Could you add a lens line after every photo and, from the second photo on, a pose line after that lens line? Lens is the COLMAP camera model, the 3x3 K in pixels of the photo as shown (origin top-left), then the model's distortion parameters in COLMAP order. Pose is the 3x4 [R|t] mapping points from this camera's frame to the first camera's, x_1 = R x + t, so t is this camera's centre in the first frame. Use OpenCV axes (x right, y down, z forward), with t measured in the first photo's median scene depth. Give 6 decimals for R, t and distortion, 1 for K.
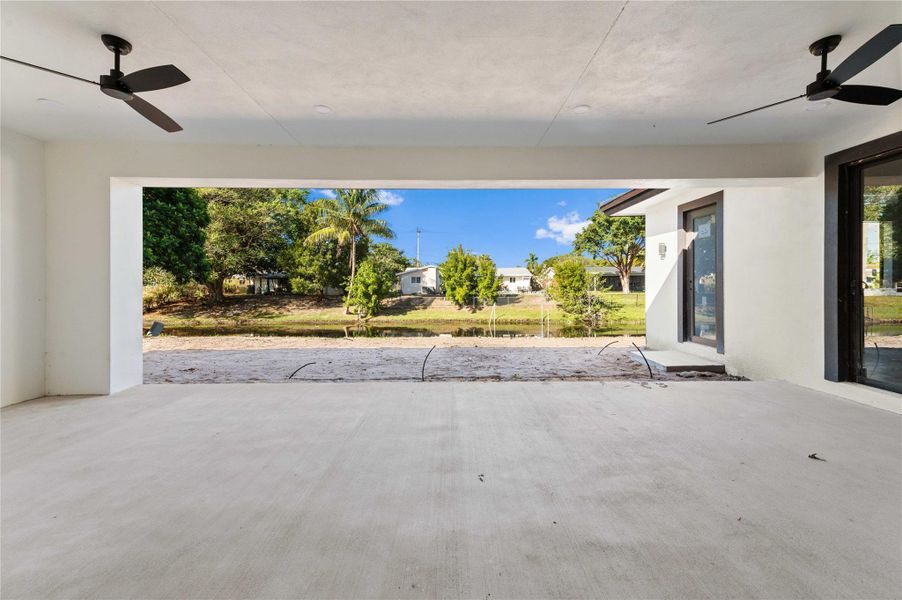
lens RADIAL K [[355.4, 0, 457.7], [0, 355.4, 295.0], [0, 0, 1]] dist [0.018905, 0.000050]
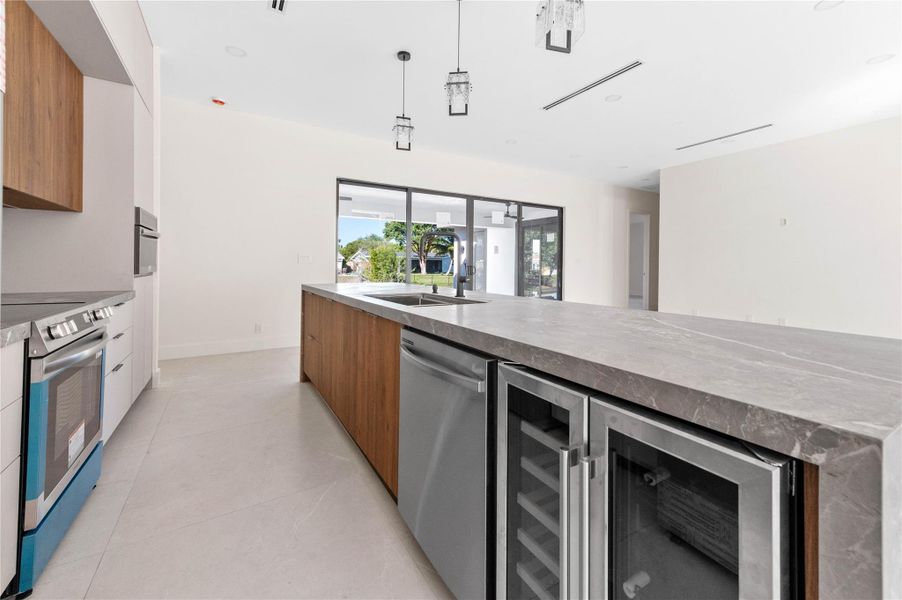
lens RADIAL K [[367.0, 0, 449.0], [0, 367.0, 265.6], [0, 0, 1]] dist [-0.000207, 0.000019]
pose [[0.862125, 0.012702, 0.506536, -0.096385], [0.005040, 0.999421, -0.033640, 0.007867], [-0.506670, 0.031555, 0.861562, -0.131669]]
